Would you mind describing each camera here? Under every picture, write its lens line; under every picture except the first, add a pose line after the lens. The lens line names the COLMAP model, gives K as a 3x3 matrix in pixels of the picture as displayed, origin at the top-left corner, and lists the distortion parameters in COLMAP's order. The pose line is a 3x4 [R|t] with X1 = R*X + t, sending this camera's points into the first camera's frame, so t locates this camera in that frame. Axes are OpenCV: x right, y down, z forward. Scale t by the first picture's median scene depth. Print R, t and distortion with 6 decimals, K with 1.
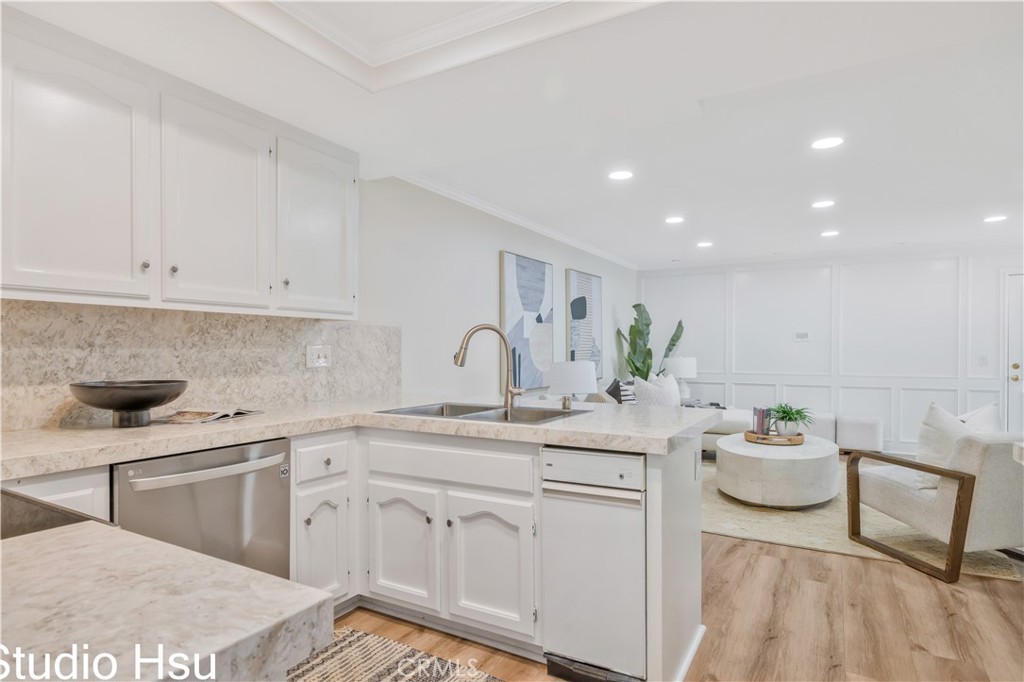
lens RADIAL K [[545.5, 0, 502.5], [0, 545.5, 355.5], [0, 0, 1]] dist [0.000345, -0.000688]
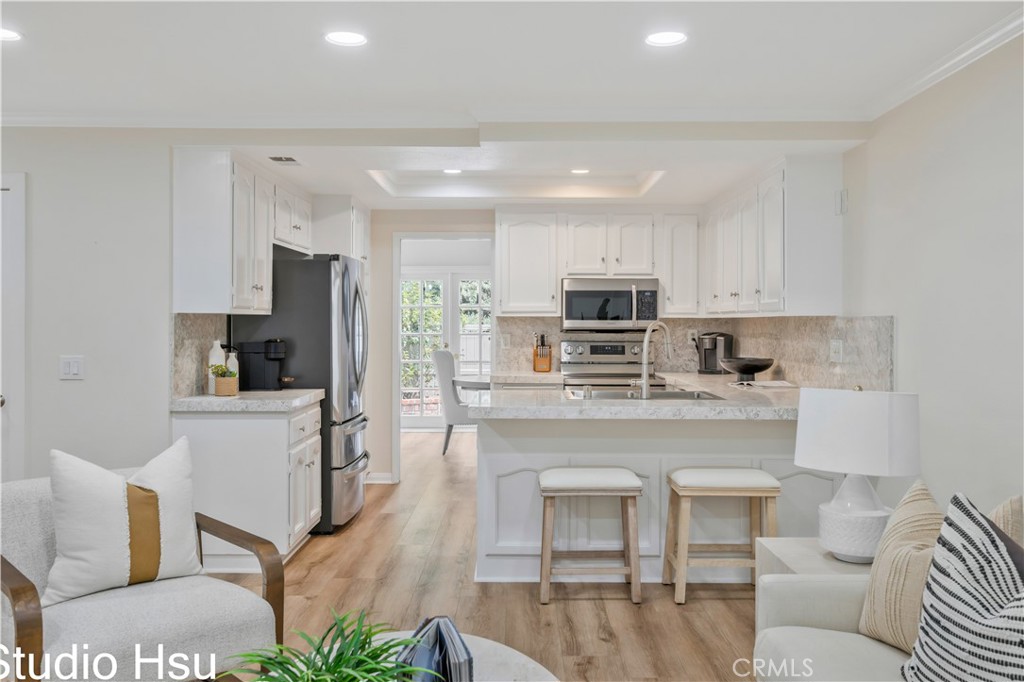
lens RADIAL K [[843.9, 0, 520.4], [0, 843.9, 320.1], [0, 0, 1]] dist [-0.000367, -0.000177]
pose [[-0.850724, -0.003765, -0.525599, 0.590261], [-0.006205, 0.999977, 0.002881, -0.033967], [0.525575, 0.005713, -0.850728, 1.231090]]
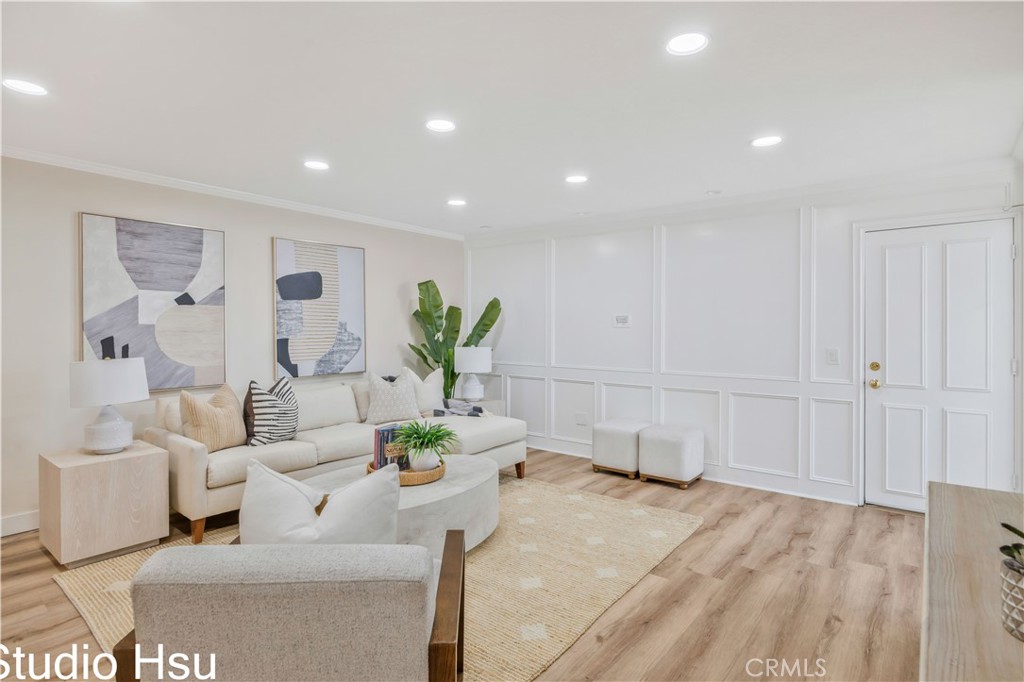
lens RADIAL K [[527.2, 0, 502.2], [0, 527.2, 332.7], [0, 0, 1]] dist [-0.007132, 0.000328]
pose [[0.989408, 0.004230, -0.145102, 0.665321], [-0.004779, 0.999983, -0.003433, -0.020142], [0.145085, 0.004090, 0.989411, 0.332528]]
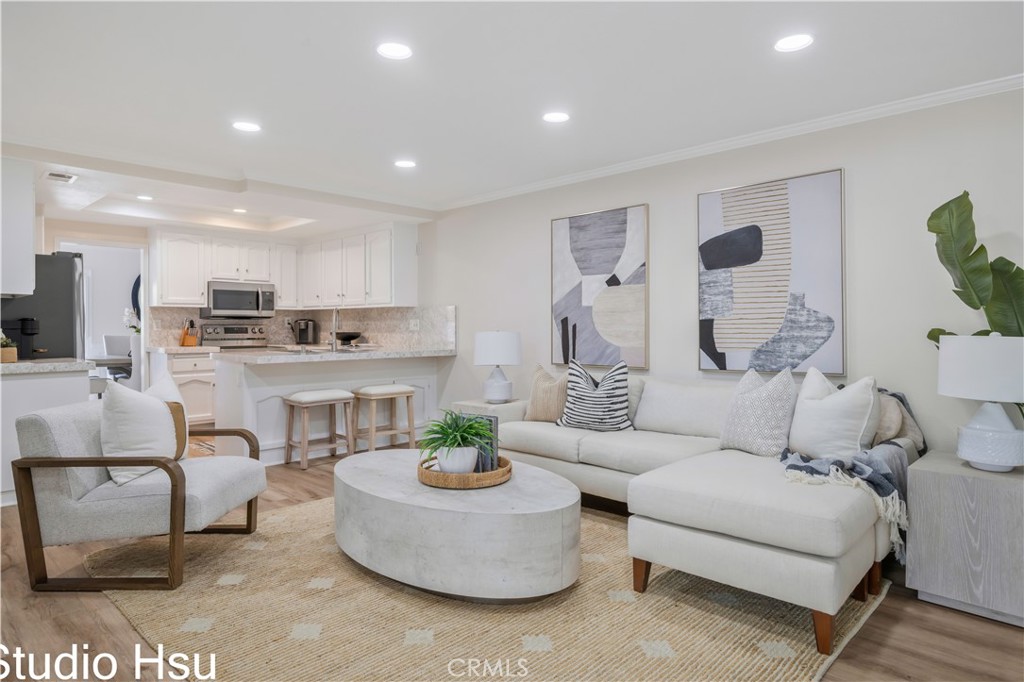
lens RADIAL K [[590.2, 0, 508.6], [0, 590.2, 334.0], [0, 0, 1]] dist [-0.008822, 0.000017]
pose [[-0.216653, 0.014794, -0.976137, 1.010424], [-0.007171, 0.999834, 0.016745, -0.002131], [0.976222, 0.010627, -0.216511, 1.095203]]
